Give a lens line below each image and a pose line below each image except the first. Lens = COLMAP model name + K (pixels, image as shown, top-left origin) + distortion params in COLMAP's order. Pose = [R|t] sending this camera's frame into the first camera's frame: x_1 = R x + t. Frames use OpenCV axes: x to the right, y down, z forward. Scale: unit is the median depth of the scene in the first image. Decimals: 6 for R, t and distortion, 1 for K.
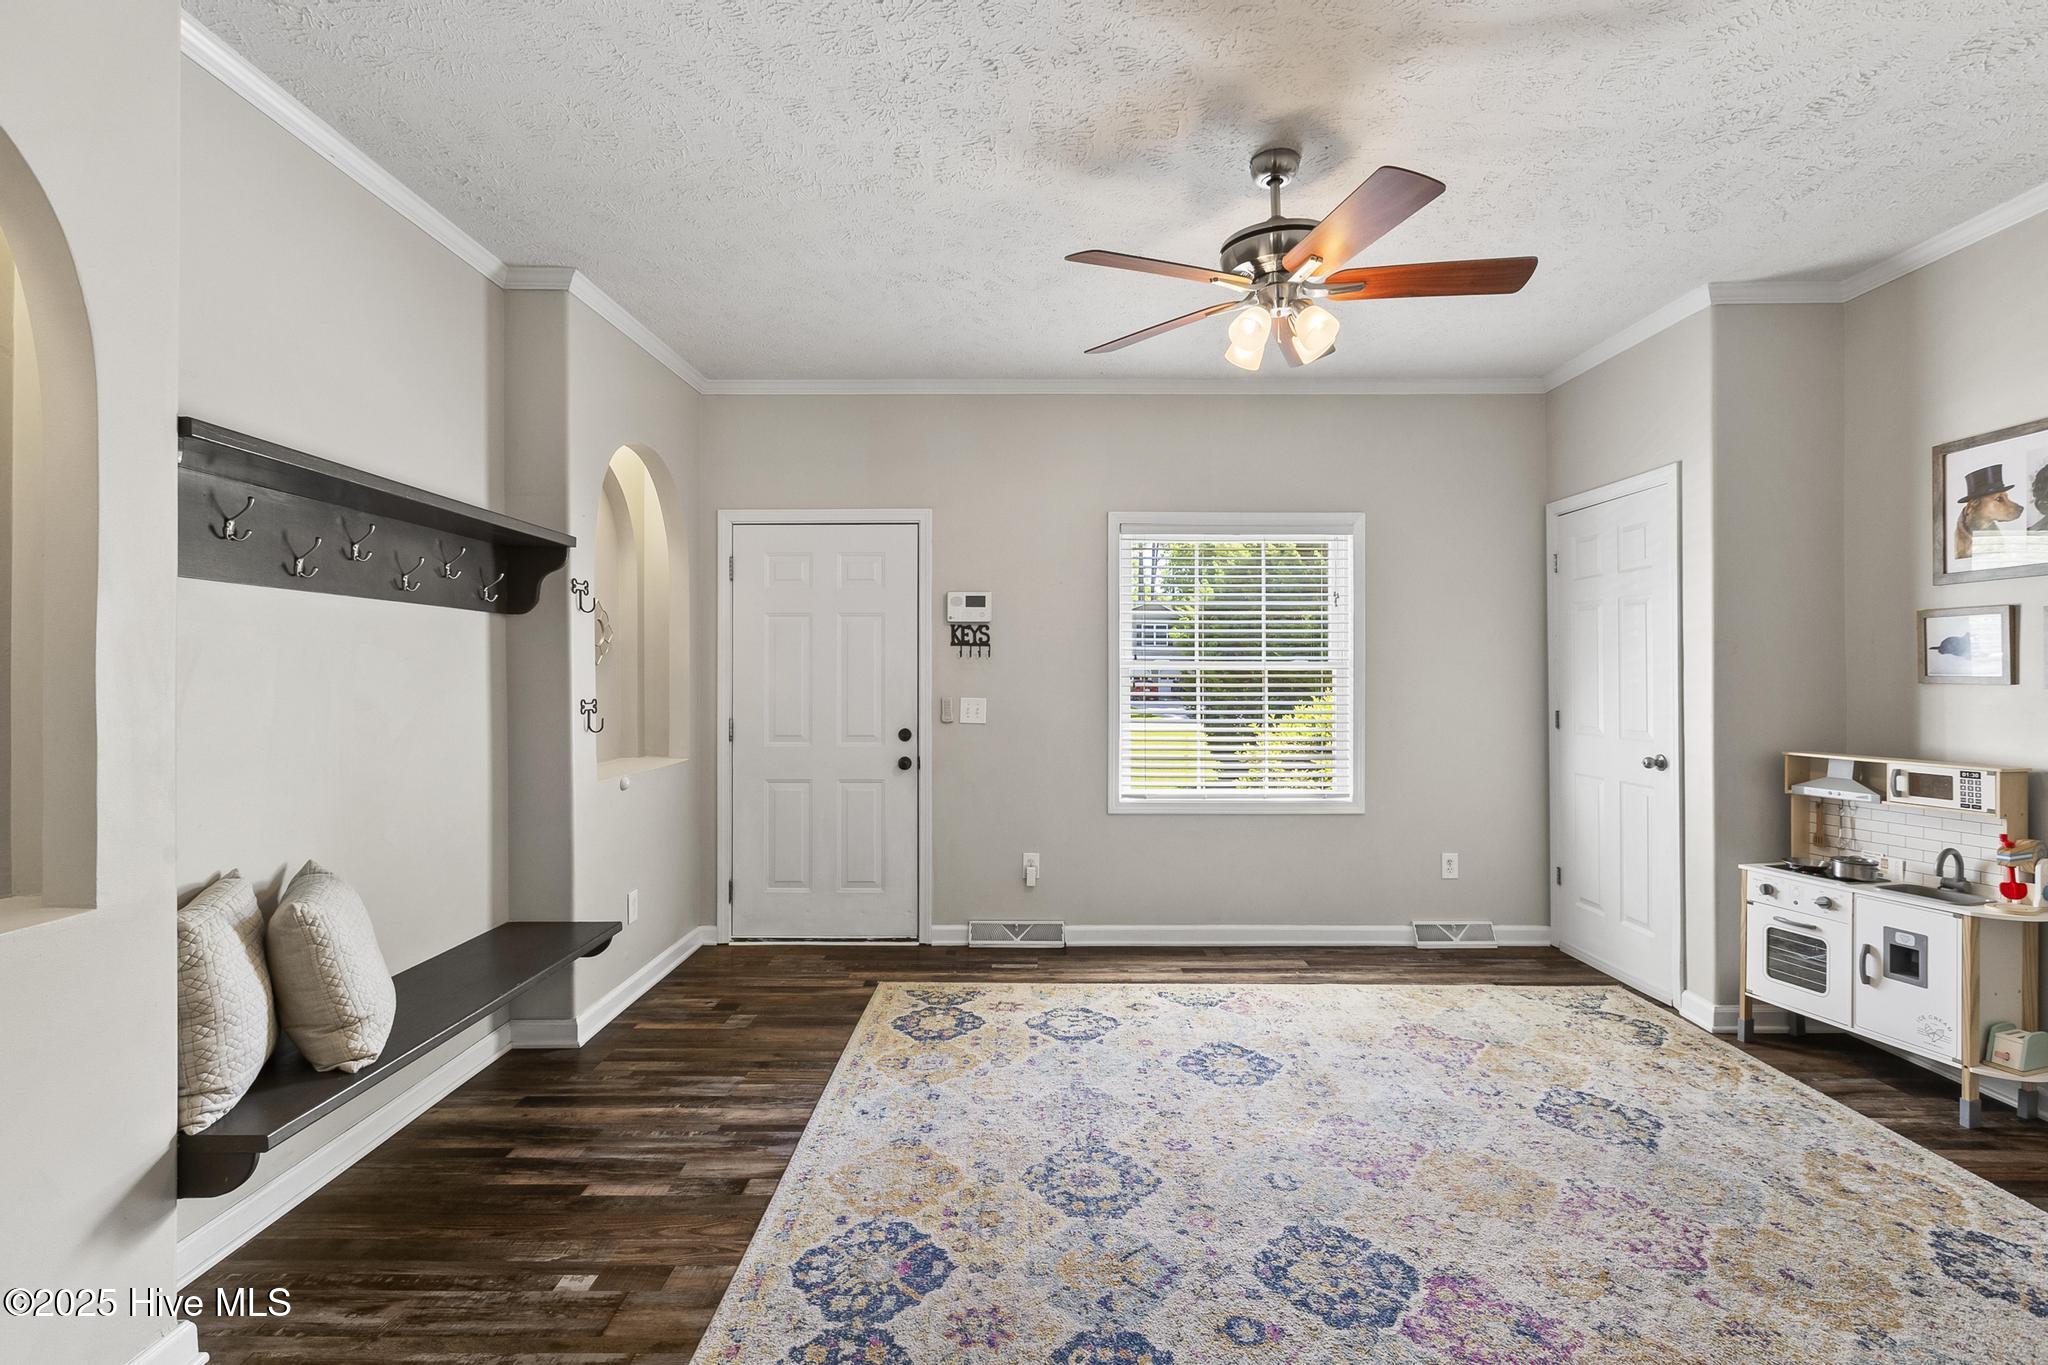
lens RADIAL K [[921.5, 0, 1026.4], [0, 921.5, 685.3], [0, 0, 1]] dist [0.000769, -0.000643]
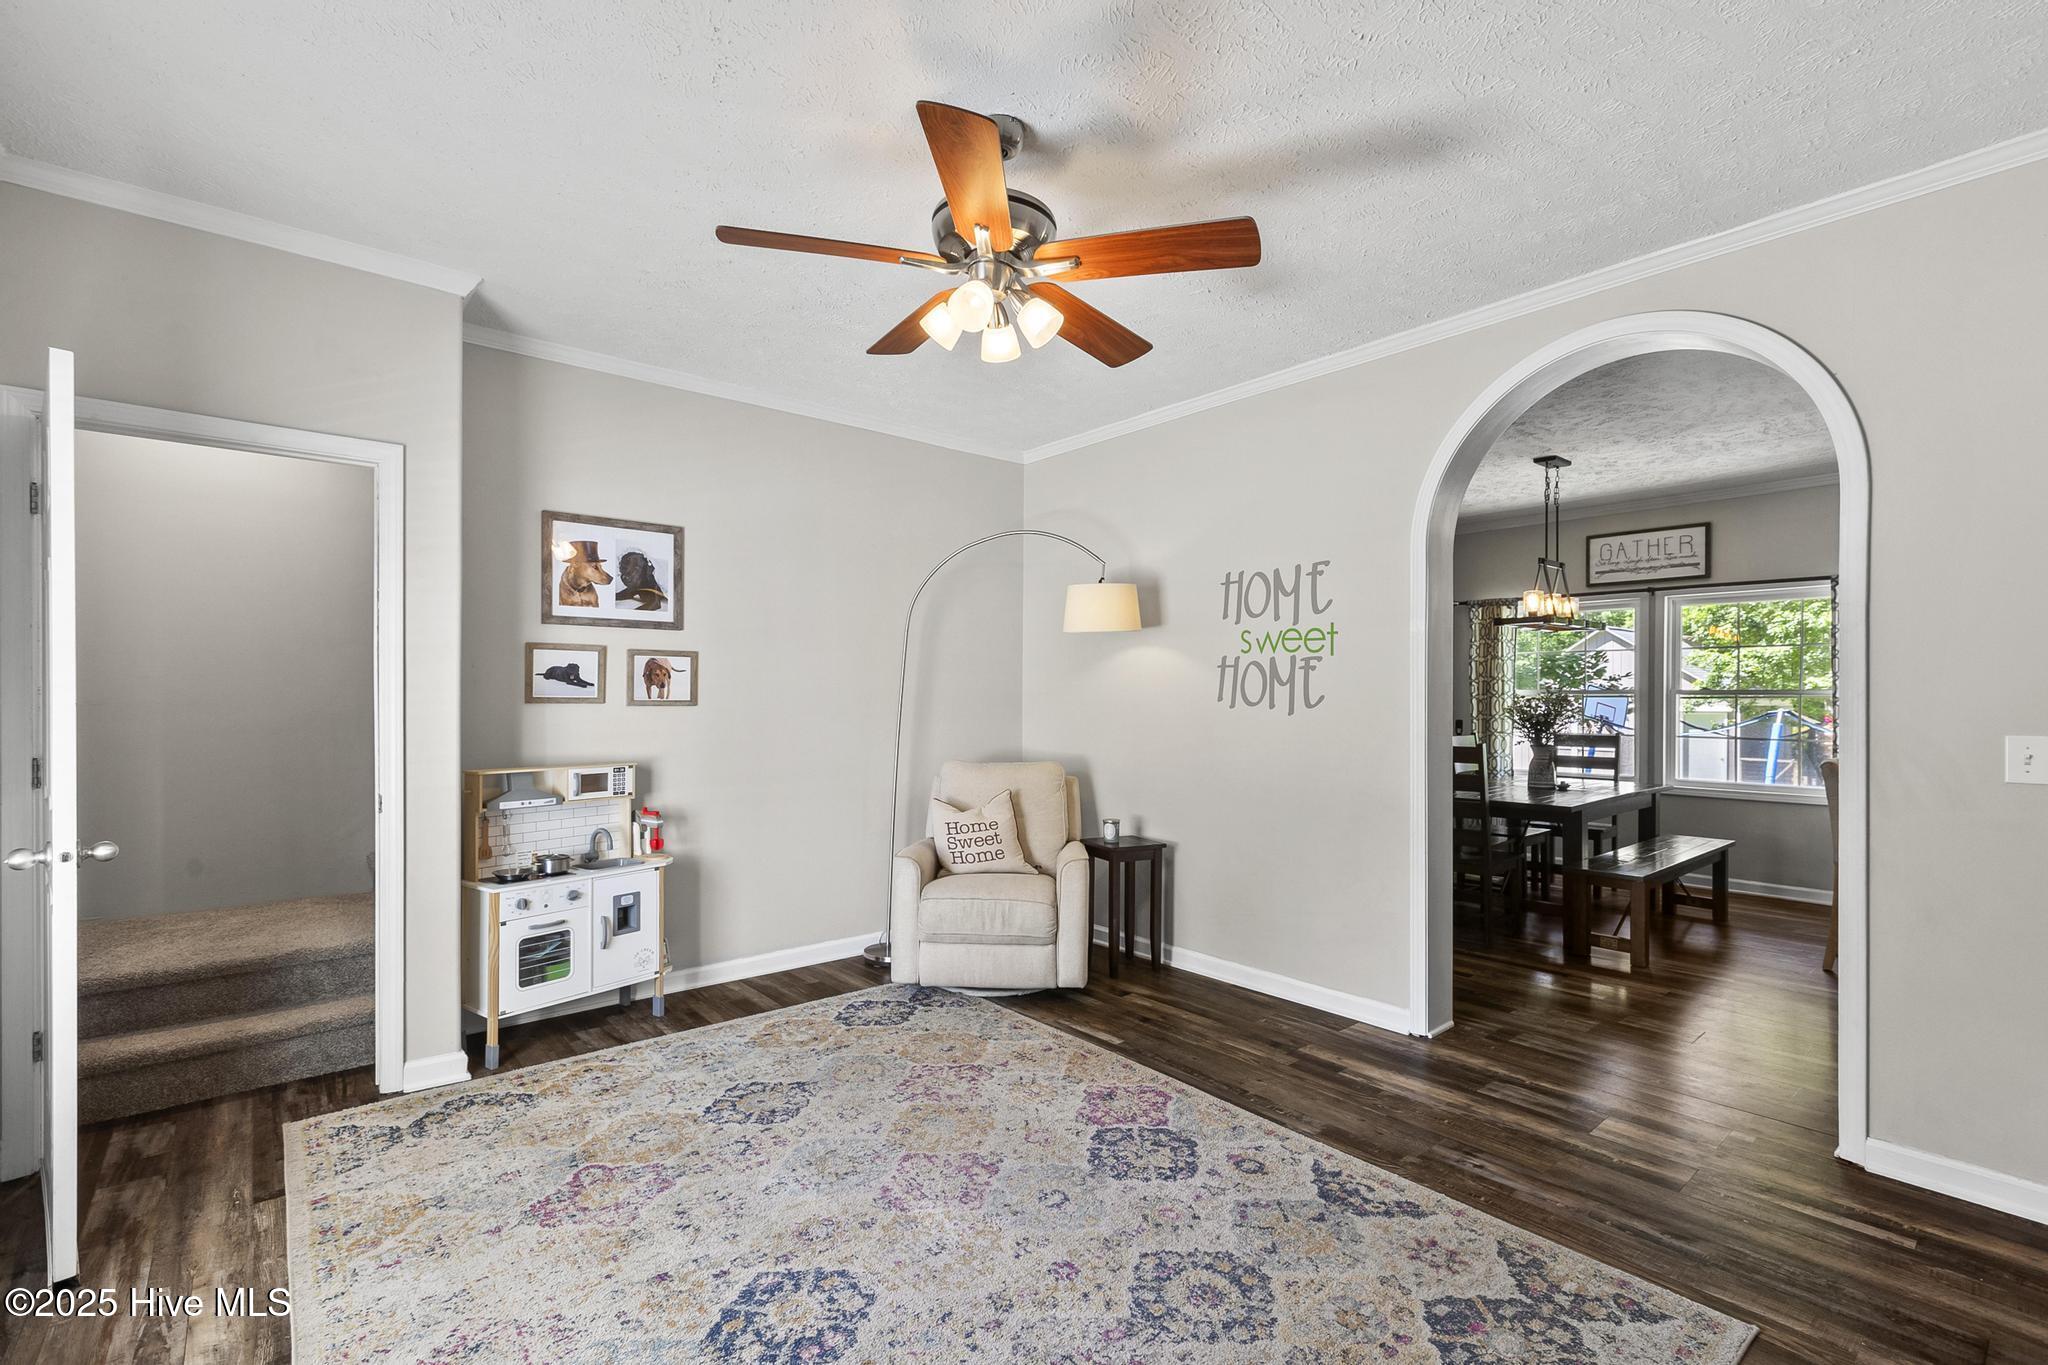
lens RADIAL K [[921.5, 0, 1026.4], [0, 921.5, 685.3], [0, 0, 1]] dist [0.000769, -0.000643]
pose [[-0.648216, 0.008905, 0.761404, -0.368612], [0.006314, 0.999960, -0.006321, -0.013510], [-0.761430, 0.000710, -0.648247, 1.297647]]
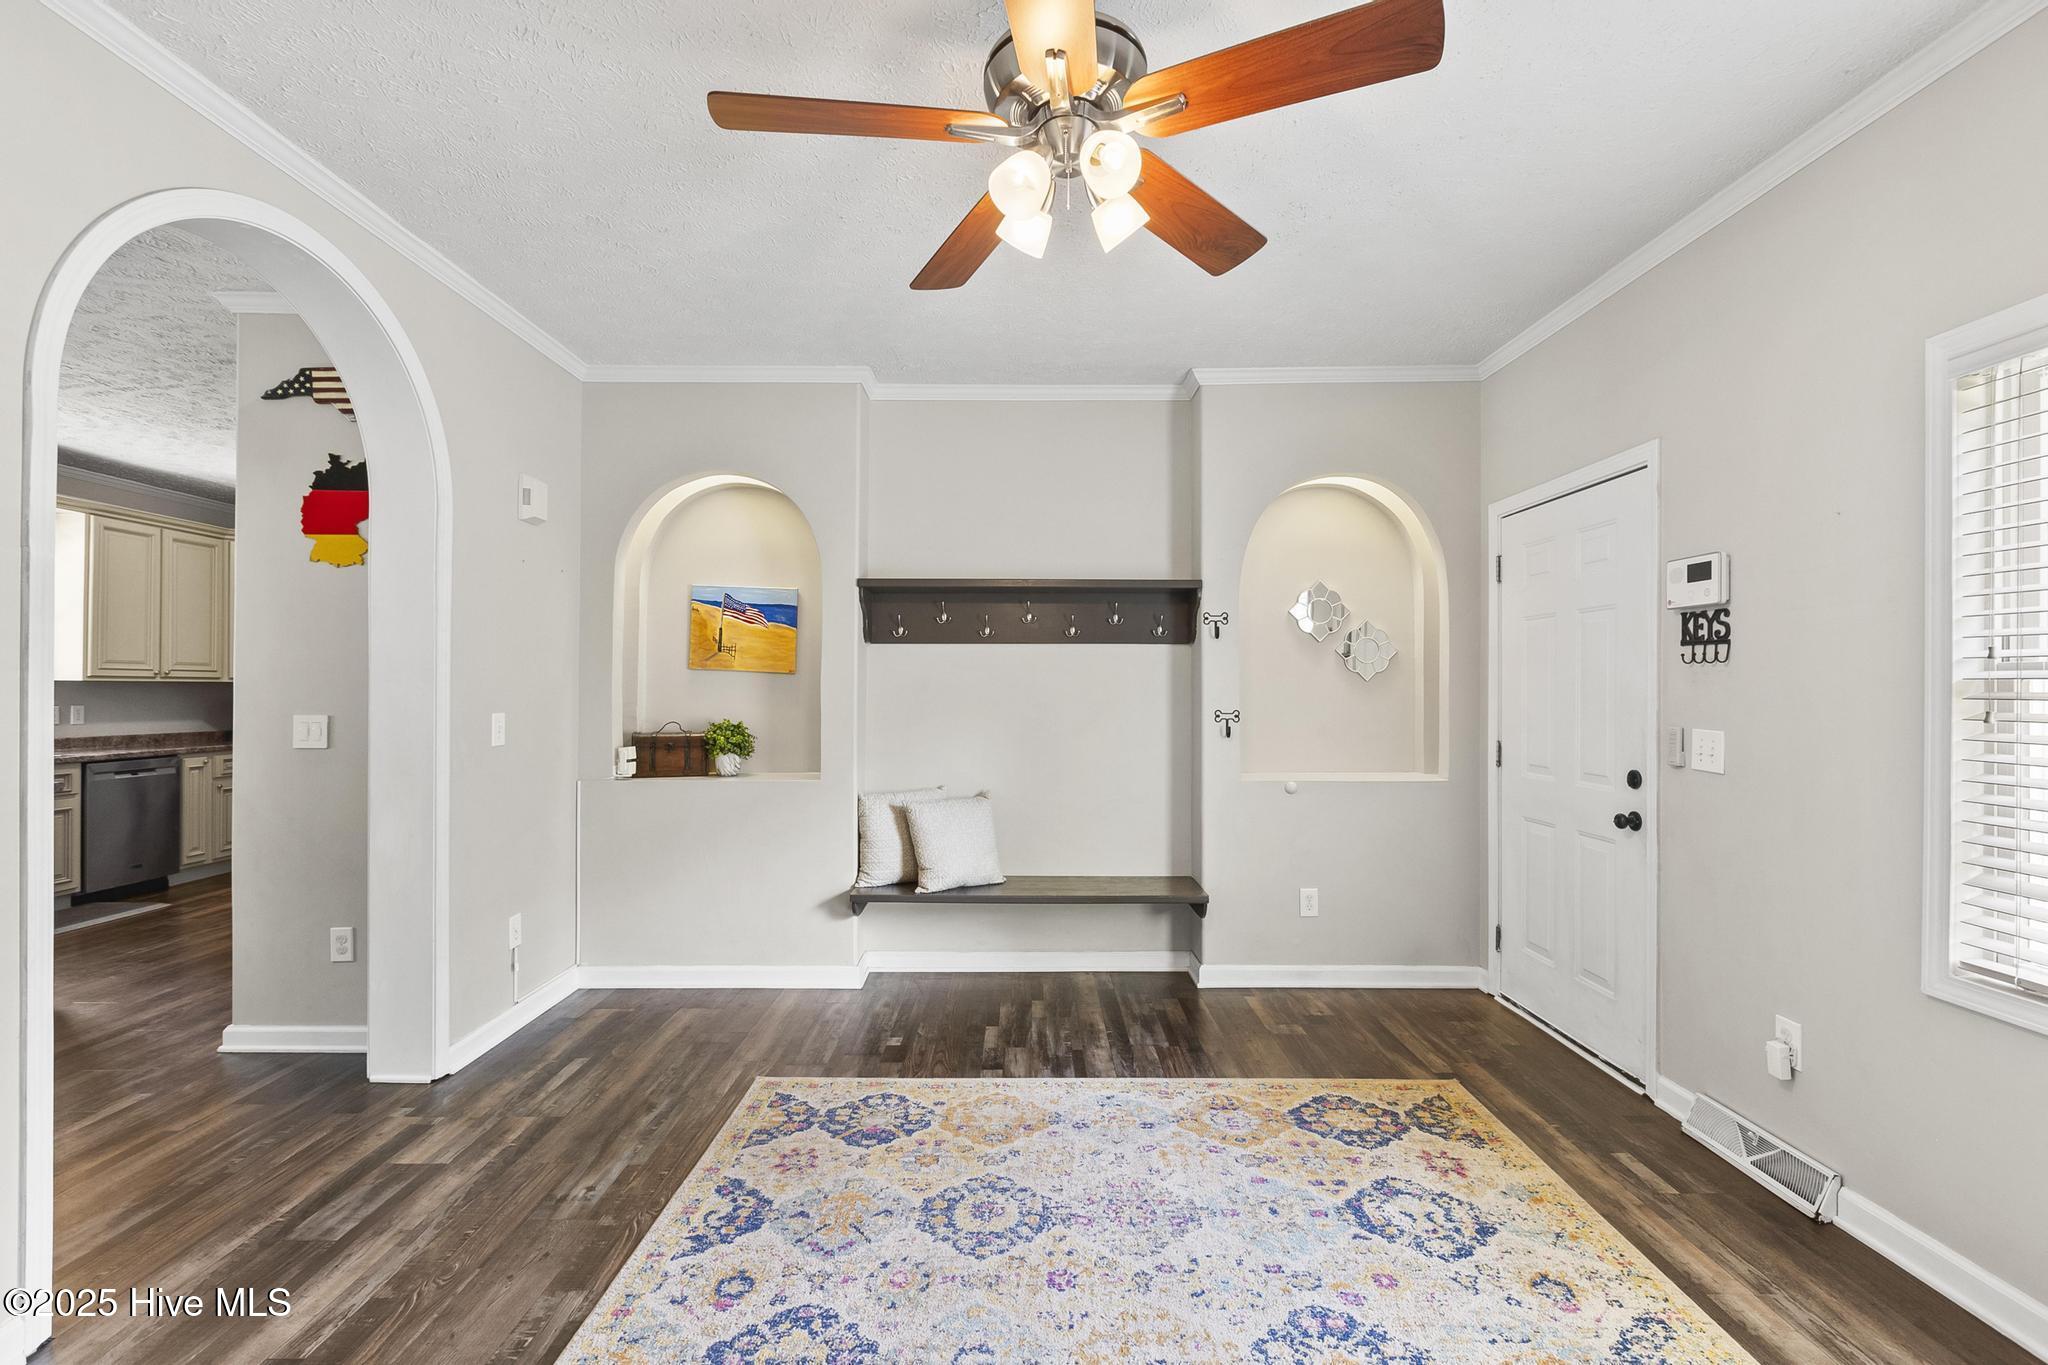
lens RADIAL K [[906.5, 0, 1021.7], [0, 906.5, 689.0], [0, 0, 1]] dist [-0.000587, -0.000130]
pose [[0.006361, 0.001449, -0.999979, 0.792099], [-0.013167, 0.999912, 0.001365, -0.011964], [0.999893, 0.013158, 0.006379, 0.795414]]
